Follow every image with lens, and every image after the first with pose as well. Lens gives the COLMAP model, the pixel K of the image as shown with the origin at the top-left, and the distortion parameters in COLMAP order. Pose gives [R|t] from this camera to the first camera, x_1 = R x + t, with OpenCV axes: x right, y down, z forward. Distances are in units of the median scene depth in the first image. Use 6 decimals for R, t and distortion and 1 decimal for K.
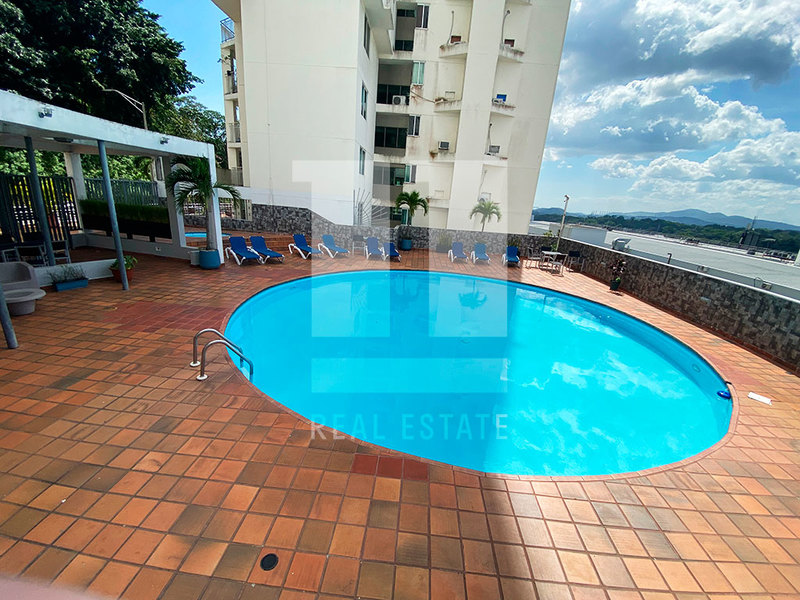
lens RADIAL K [[325.9, 0, 398.0], [0, 325.9, 300.0], [0, 0, 1]] dist [0.023587, -0.022055]
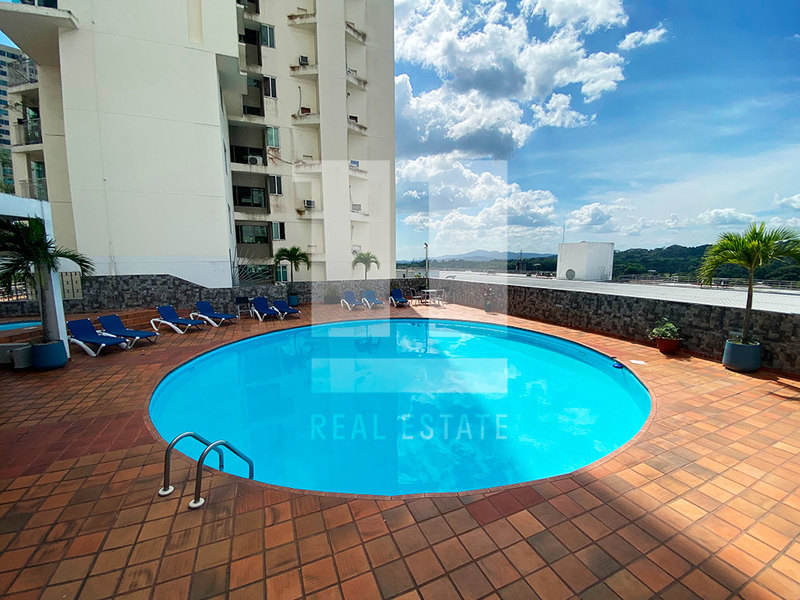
lens RADIAL K [[325.9, 0, 398.0], [0, 325.9, 300.0], [0, 0, 1]] dist [0.023587, -0.022055]
pose [[0.886537, -0.136491, 0.442066, -0.130368], [0.205596, 0.972191, -0.112139, -0.005332], [-0.414467, 0.190303, 0.889945, 0.032770]]
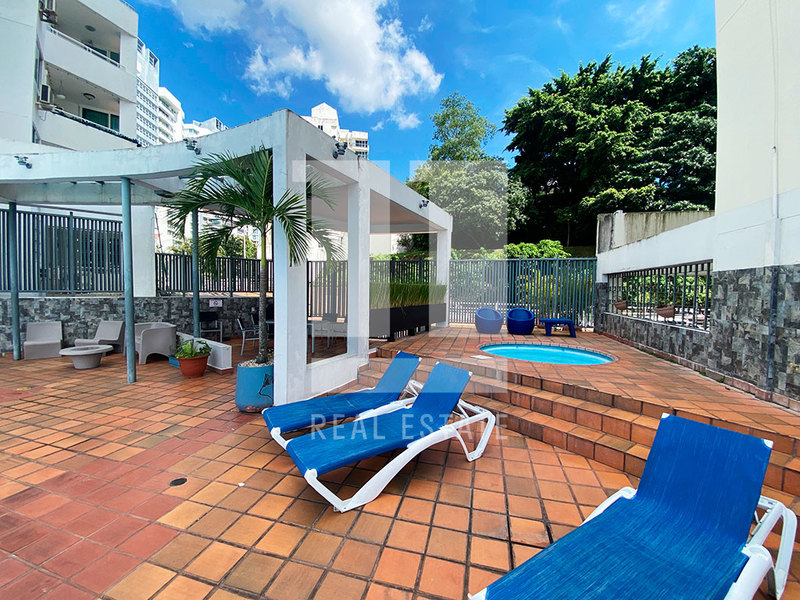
lens RADIAL K [[325.9, 0, 398.0], [0, 325.9, 300.0], [0, 0, 1]] dist [0.023587, -0.022055]
pose [[-0.188598, -0.053242, -0.980610, -0.124907], [-0.314197, 0.949316, 0.008885, -0.181778], [0.930436, 0.309781, -0.195768, 0.771181]]
